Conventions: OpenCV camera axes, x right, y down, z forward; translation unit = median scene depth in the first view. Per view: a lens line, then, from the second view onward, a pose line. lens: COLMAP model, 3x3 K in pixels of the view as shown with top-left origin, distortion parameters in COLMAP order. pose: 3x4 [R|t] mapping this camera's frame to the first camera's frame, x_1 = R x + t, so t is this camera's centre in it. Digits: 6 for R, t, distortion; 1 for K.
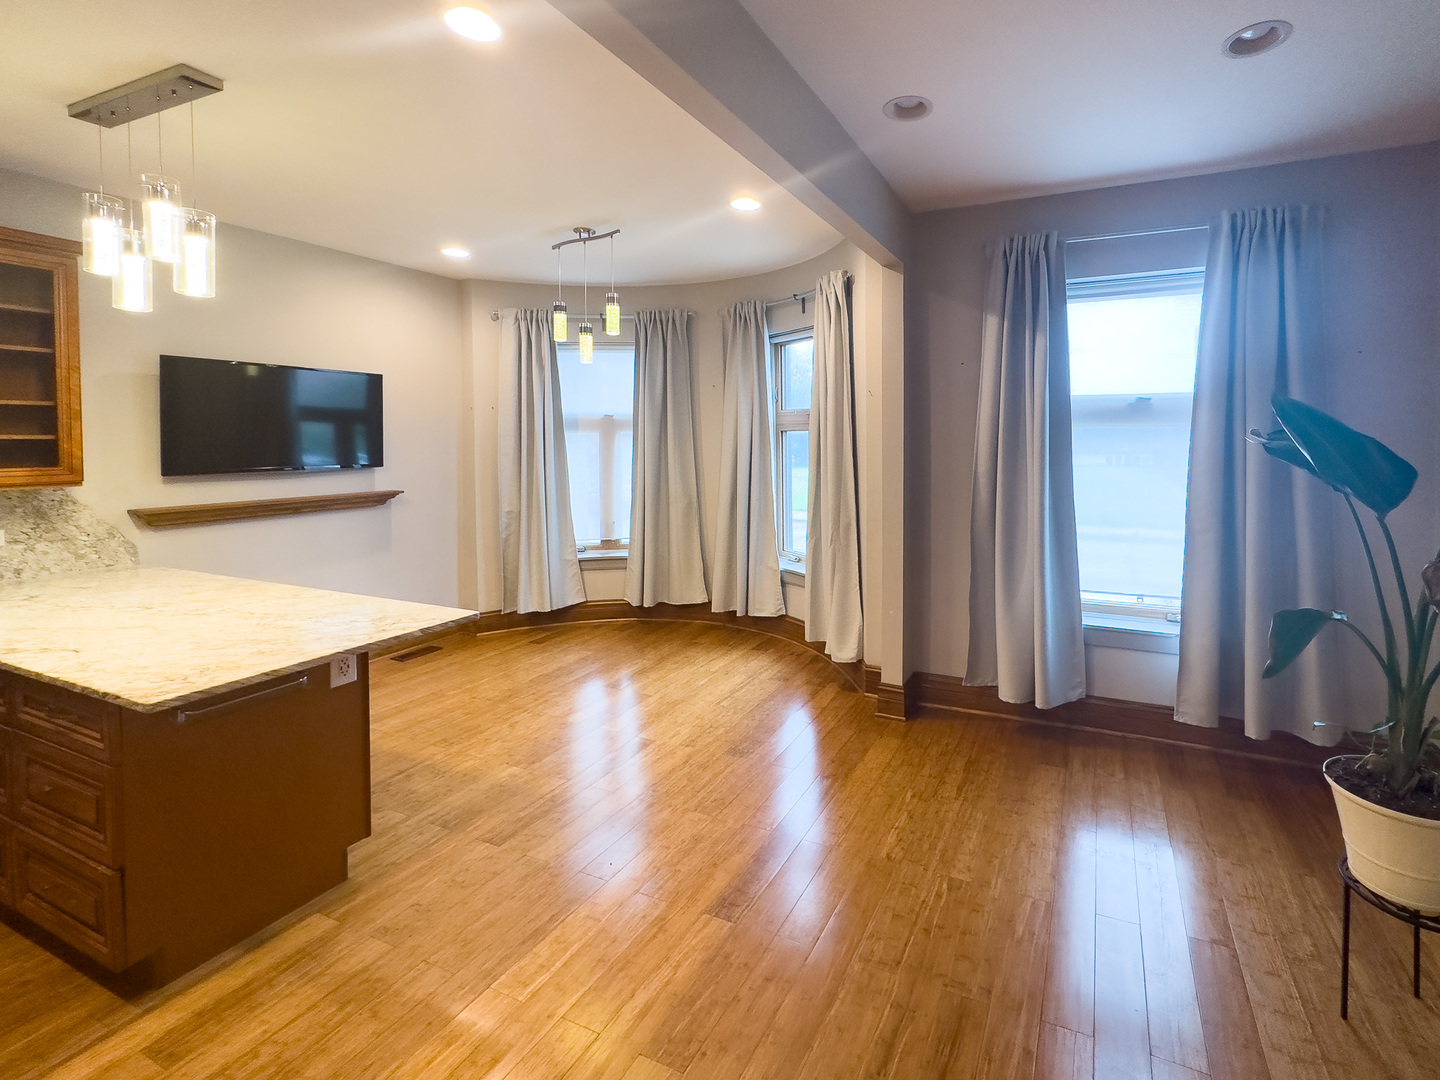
lens RADIAL K [[633.5, 0, 812.7], [0, 633.5, 461.1], [0, 0, 1]] dist [-0.004812, 0.000816]
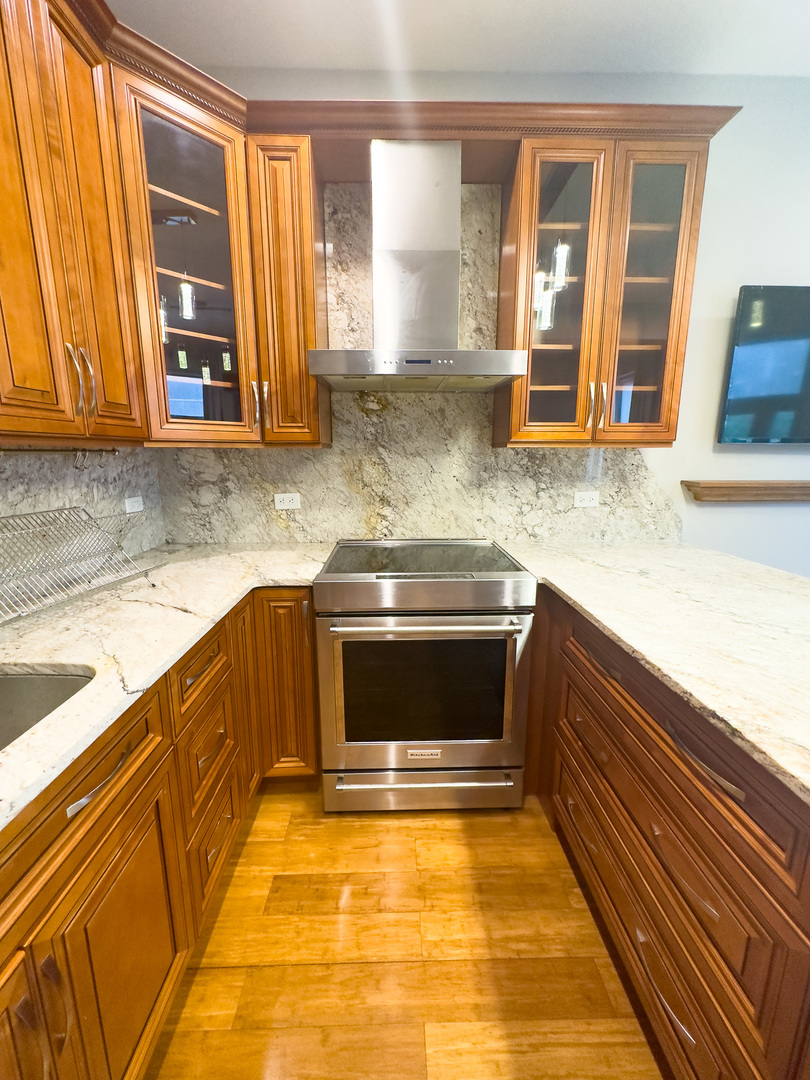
lens RADIAL K [[449.8, 0, 407.0], [0, 449.8, 566.8], [0, 0, 1]] dist [-0.007061, 0.001966]
pose [[0.443219, 0.205874, -0.872452, -0.701388], [-0.033622, 0.976403, 0.213324, 0.077845], [0.895783, -0.065216, 0.439682, 0.351967]]
